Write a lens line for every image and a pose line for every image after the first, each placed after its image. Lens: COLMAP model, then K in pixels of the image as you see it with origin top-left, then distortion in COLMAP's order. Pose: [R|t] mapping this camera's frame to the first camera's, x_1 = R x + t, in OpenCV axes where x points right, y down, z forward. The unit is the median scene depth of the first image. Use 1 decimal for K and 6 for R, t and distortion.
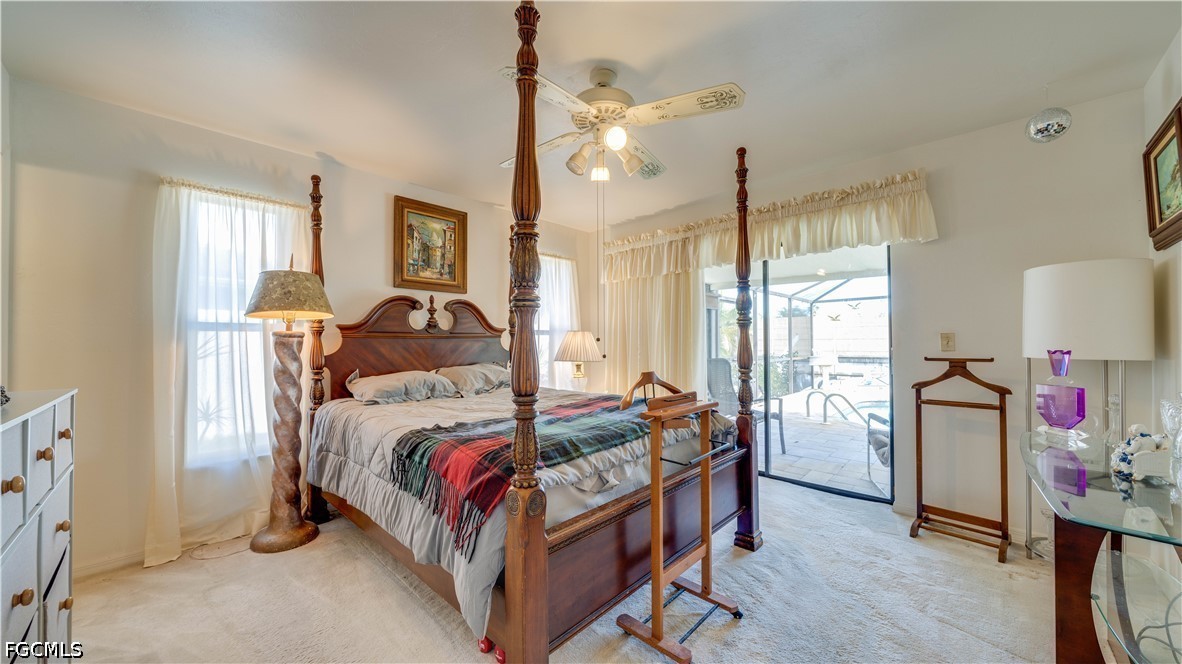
lens RADIAL K [[408.2, 0, 590.7], [0, 408.2, 338.2], [0, 0, 1]] dist [-0.005255, 0.000392]
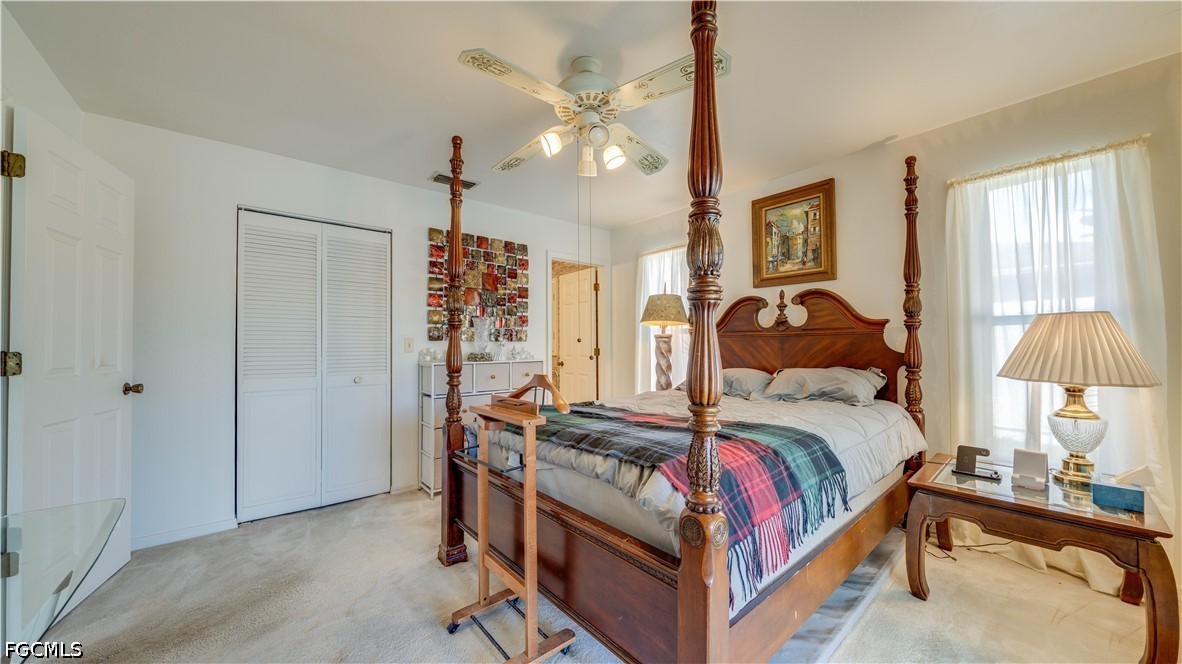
lens RADIAL K [[408.2, 0, 570.2], [0, 408.2, 337.6], [0, 0, 1]] dist [-0.005255, 0.000392]
pose [[-0.134717, -0.004124, -0.990876, 0.594150], [0.020608, 0.999763, -0.006963, -0.000219], [0.990670, -0.021358, -0.134600, 0.633084]]
